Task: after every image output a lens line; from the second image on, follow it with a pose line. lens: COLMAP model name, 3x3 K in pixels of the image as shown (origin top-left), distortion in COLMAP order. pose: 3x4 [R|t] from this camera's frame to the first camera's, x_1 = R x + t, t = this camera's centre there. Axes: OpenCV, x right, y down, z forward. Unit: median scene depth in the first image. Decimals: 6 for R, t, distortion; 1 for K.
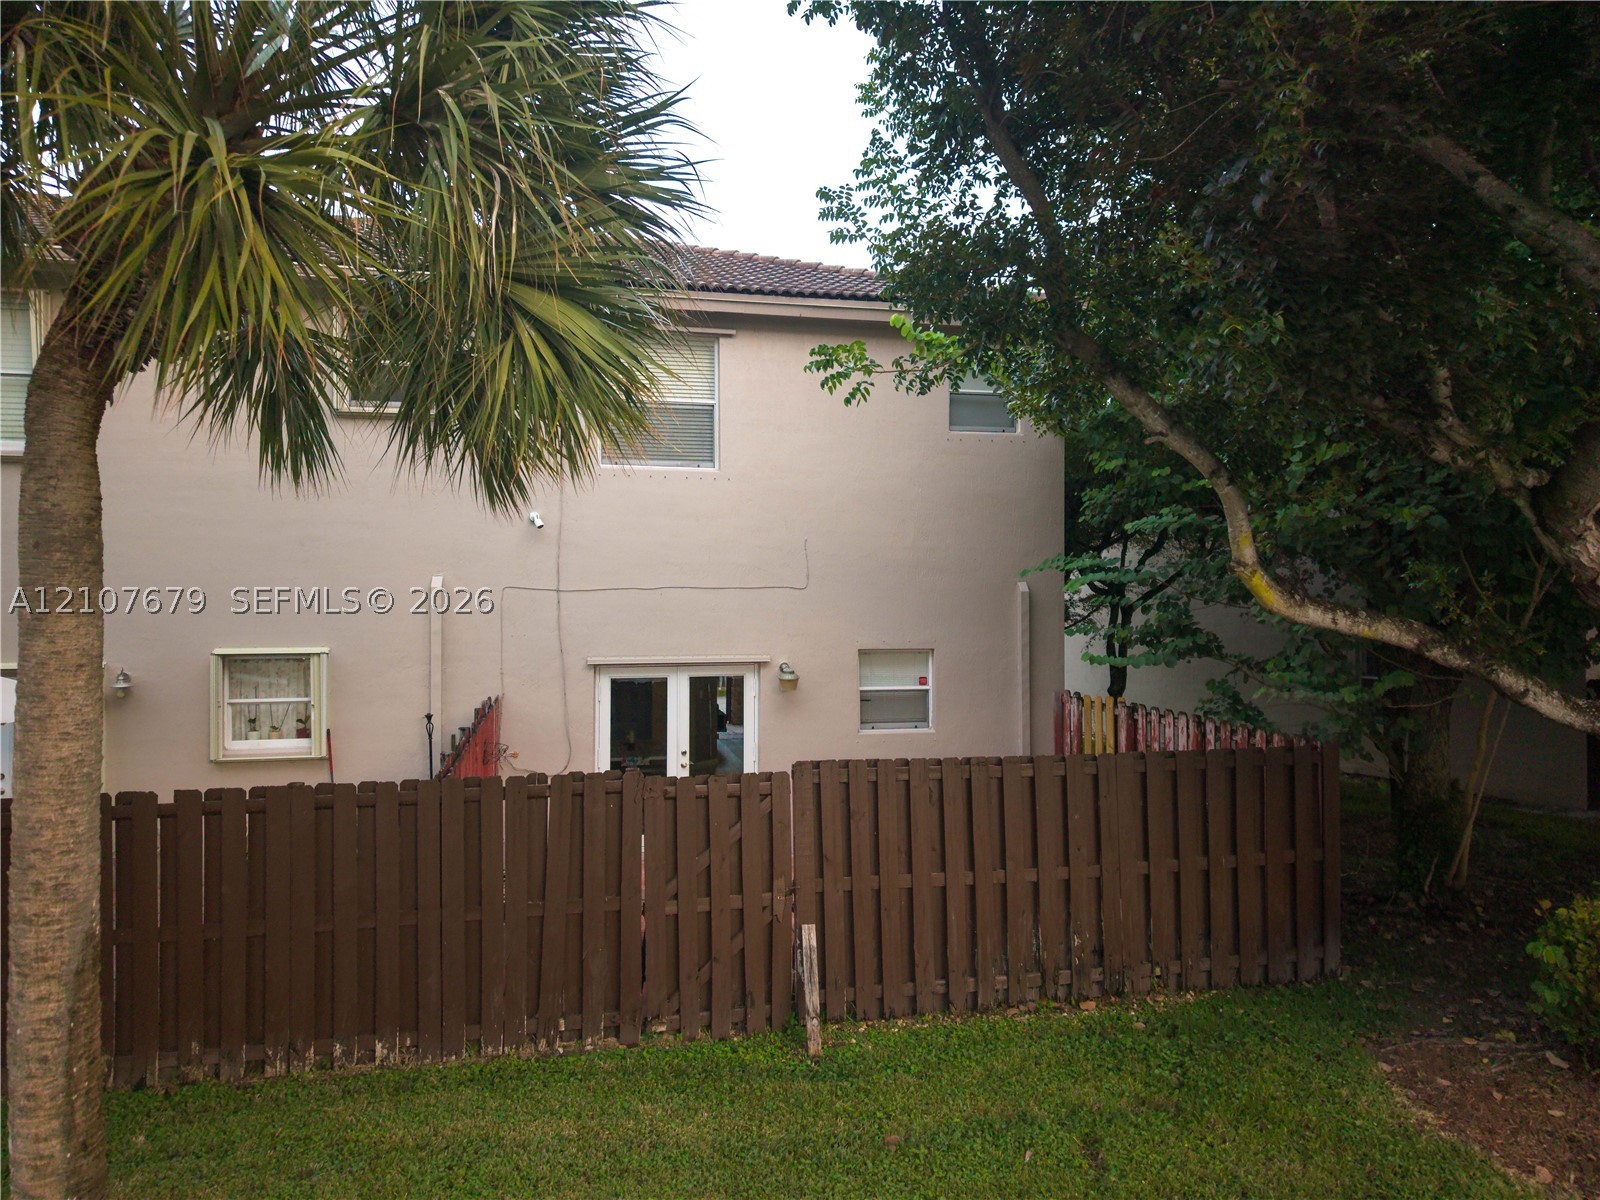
lens RADIAL K [[1087.6, 0, 800.0], [0, 1087.6, 600.0], [0, 0, 1]] dist [0.014450, -0.016191]
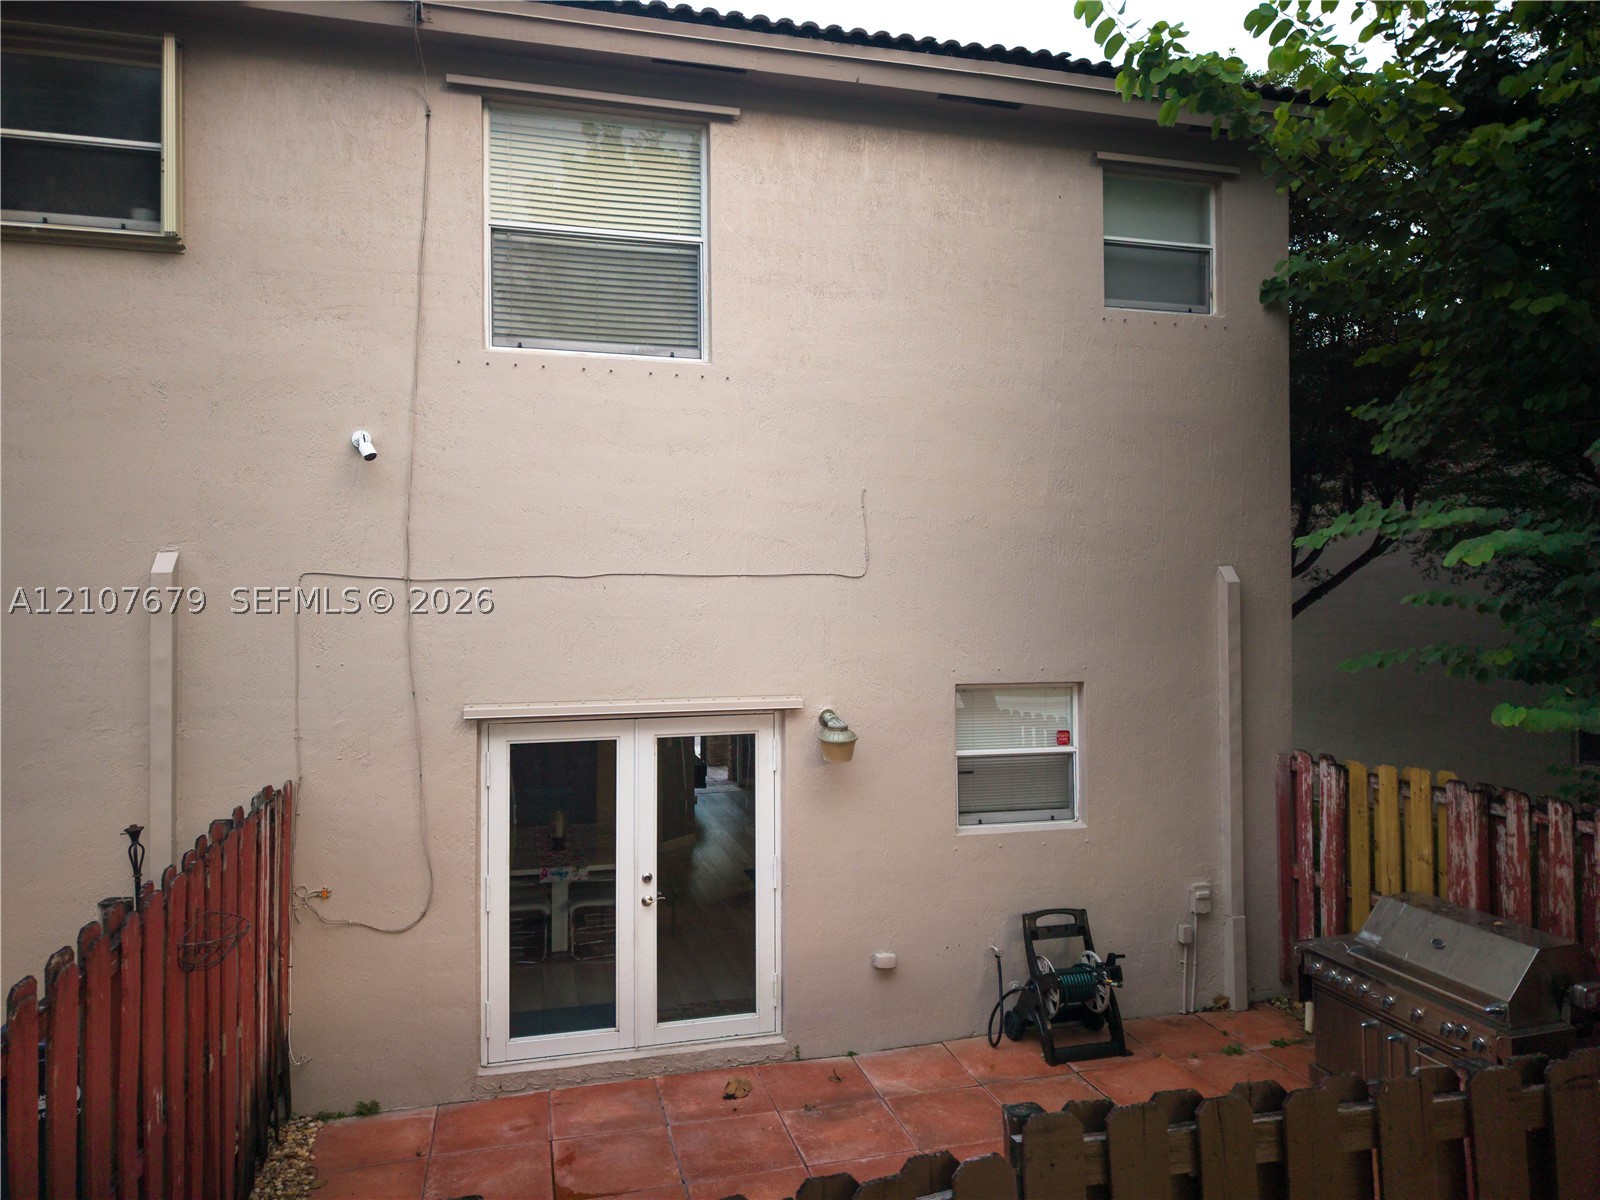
lens RADIAL K [[1087.6, 0, 800.0], [0, 1087.6, 600.0], [0, 0, 1]] dist [0.014450, -0.016191]
pose [[0.999263, -0.004308, 0.038148, -0.049885], [0.004707, 0.999935, -0.010369, 0.006994], [-0.038101, 0.010541, 0.999218, 0.446040]]
